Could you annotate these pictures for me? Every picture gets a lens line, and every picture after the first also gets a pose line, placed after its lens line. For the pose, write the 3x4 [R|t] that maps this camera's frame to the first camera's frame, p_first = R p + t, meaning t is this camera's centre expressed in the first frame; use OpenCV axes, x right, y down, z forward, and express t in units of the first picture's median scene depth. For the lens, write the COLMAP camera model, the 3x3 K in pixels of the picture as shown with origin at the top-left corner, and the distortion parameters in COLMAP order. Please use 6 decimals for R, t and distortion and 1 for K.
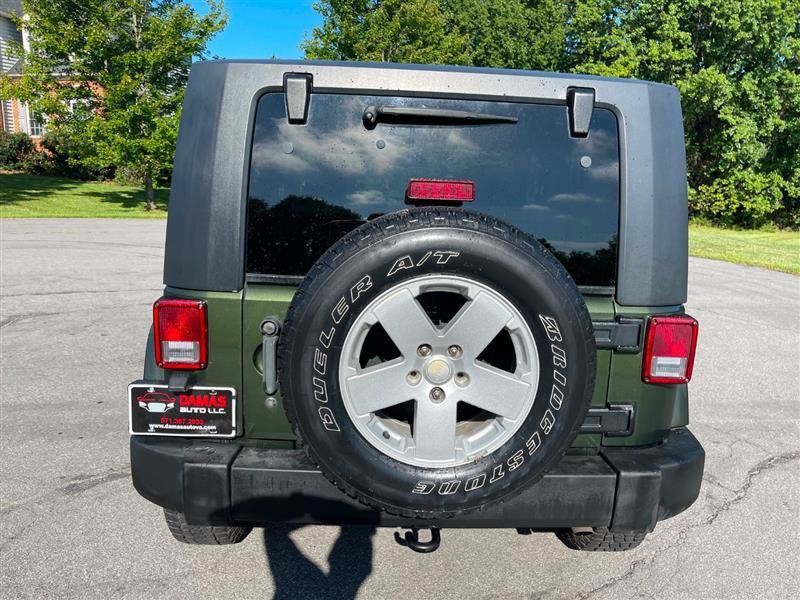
lens RADIAL K [[609.1, 0, 400.0], [0, 609.1, 300.0], [0, 0, 1]] dist [0.086761, -0.140870]
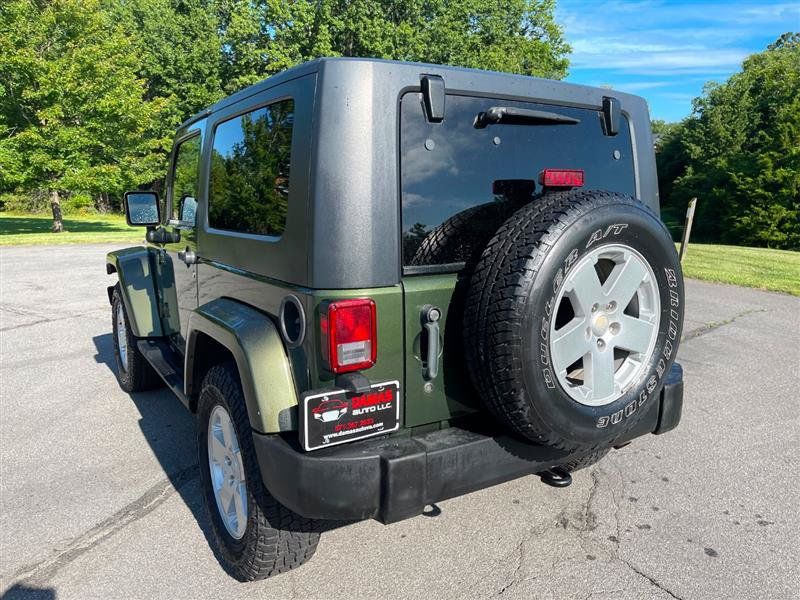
lens RADIAL K [[607.6, 0, 400.3], [0, 607.6, 305.3], [0, 0, 1]] dist [0.087337, -0.125932]
pose [[0.855693, -0.129355, 0.501056, -0.070195], [0.132998, 0.990703, 0.028632, -0.000801], [-0.500101, 0.042140, 0.864941, 0.011159]]
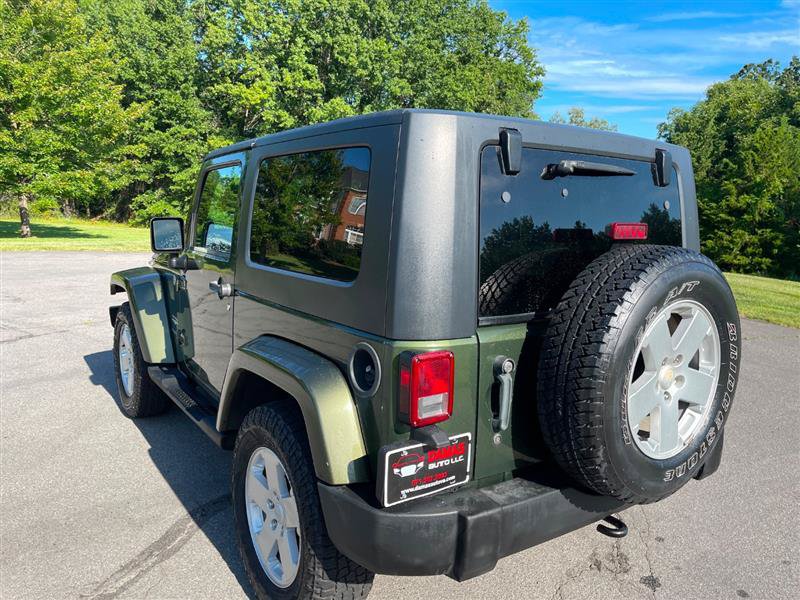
lens RADIAL K [[609.1, 0, 400.0], [0, 609.1, 300.0], [0, 0, 1]] dist [0.081520, -0.121503]
pose [[0.829430, -0.096254, 0.550255, -0.083185], [0.109800, 0.993919, 0.008353, -0.008657], [-0.547713, 0.053489, 0.834955, 0.019914]]
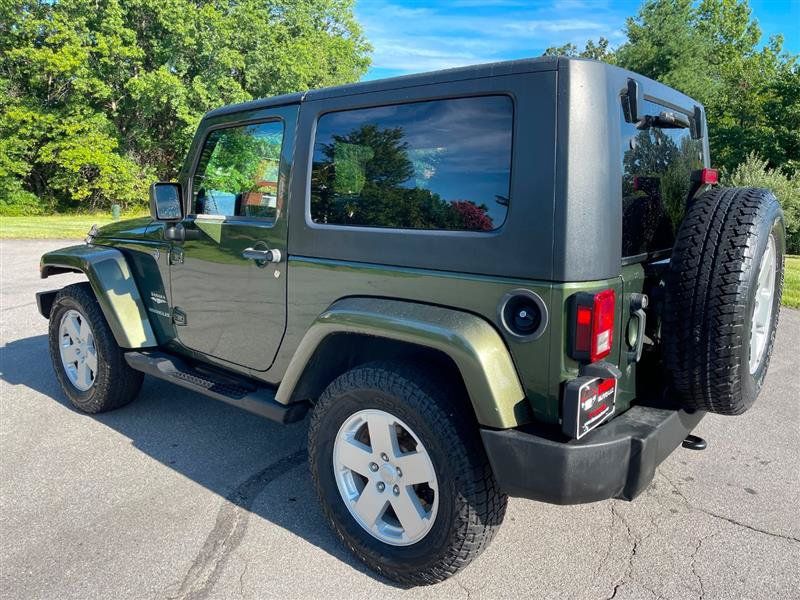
lens RADIAL K [[606.3, 0, 392.5], [0, 606.3, 299.7], [0, 0, 1]] dist [0.093708, -0.130762]
pose [[0.649070, -0.166966, 0.742180, -0.120877], [0.162294, 0.983548, 0.079332, -0.011084], [-0.743215, 0.068959, 0.665489, 0.052884]]
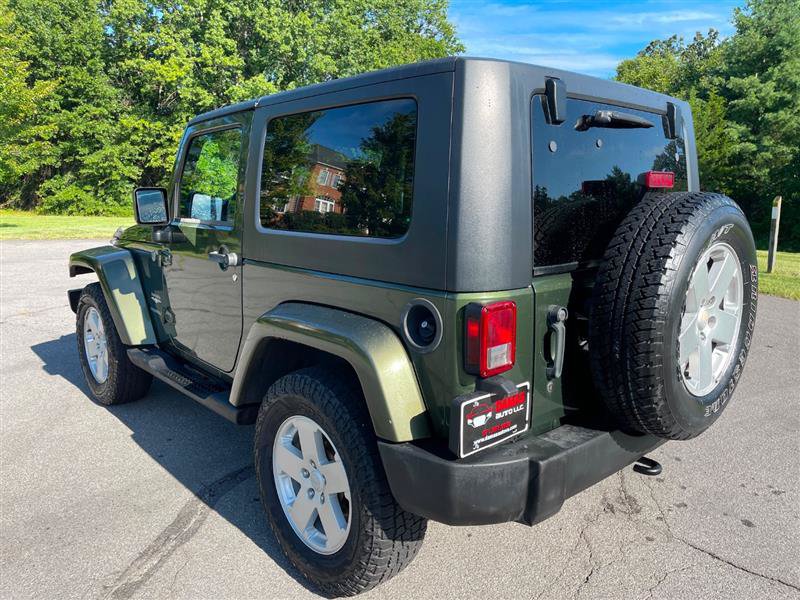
lens RADIAL K [[606.9, 0, 402.5], [0, 606.9, 298.4], [0, 0, 1]] dist [0.089262, -0.127174]
pose [[0.750147, -0.150378, 0.643946, -0.098173], [0.151377, 0.986992, 0.054145, -0.007341], [-0.643712, 0.056862, 0.763153, 0.032904]]
